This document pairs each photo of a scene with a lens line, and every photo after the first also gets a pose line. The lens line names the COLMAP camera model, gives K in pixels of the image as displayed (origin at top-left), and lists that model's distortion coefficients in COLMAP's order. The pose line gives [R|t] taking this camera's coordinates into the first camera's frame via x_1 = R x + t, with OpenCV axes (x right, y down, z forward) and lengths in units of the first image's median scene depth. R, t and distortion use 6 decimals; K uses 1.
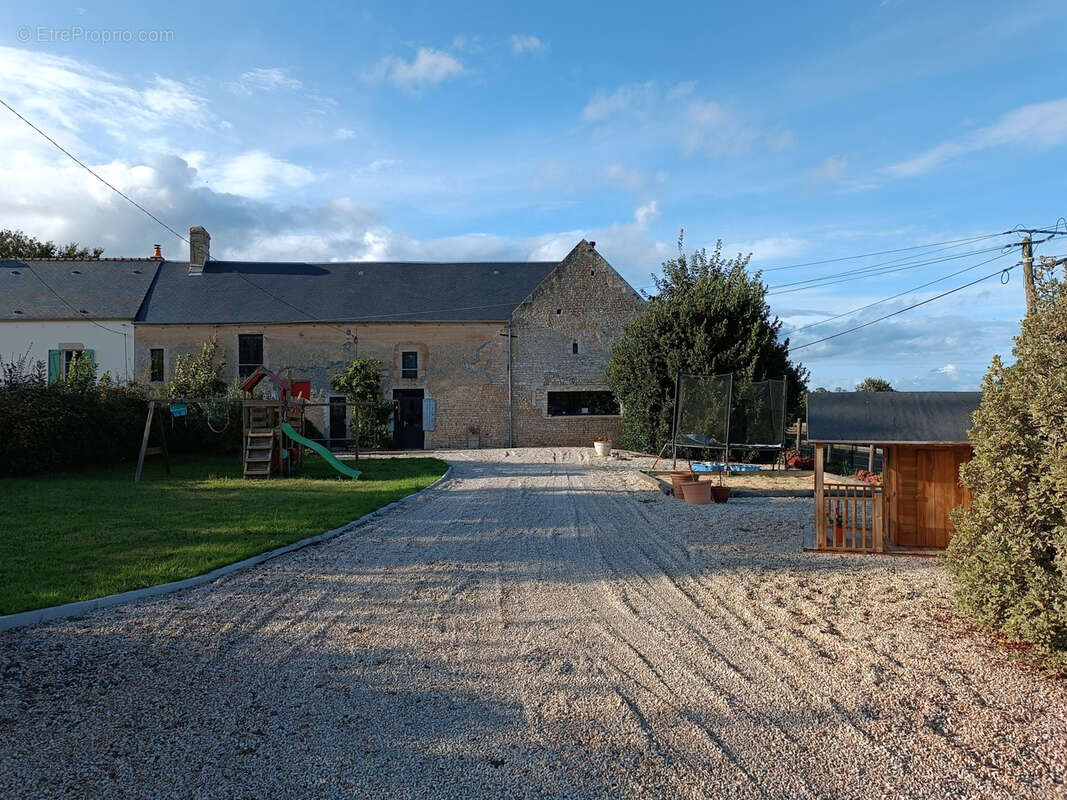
lens RADIAL K [[770.3, 0, 526.8], [0, 770.3, 391.7], [0, 0, 1]] dist [0.048307, -0.035496]
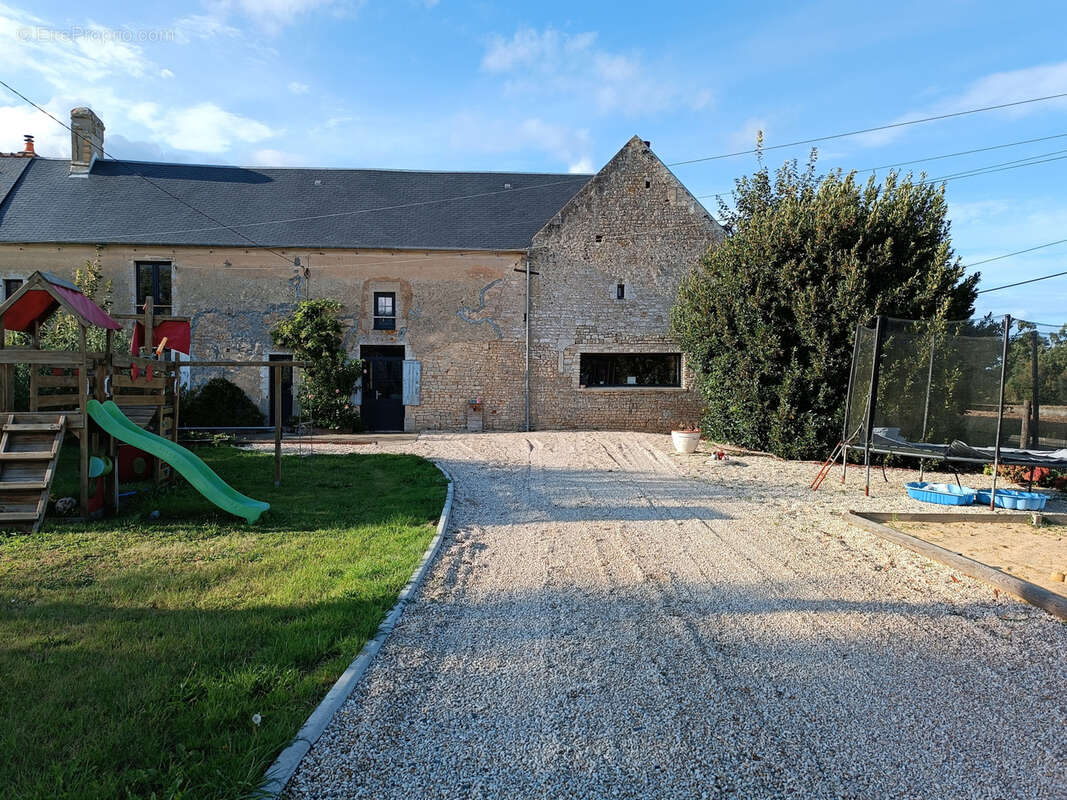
lens RADIAL K [[770.3, 0, 526.8], [0, 770.3, 391.7], [0, 0, 1]] dist [0.048307, -0.035496]
pose [[0.999632, 0.016500, 0.021531, -0.036801], [-0.017428, 0.998894, 0.043662, 0.005773], [-0.020786, -0.044022, 0.998814, 0.294246]]
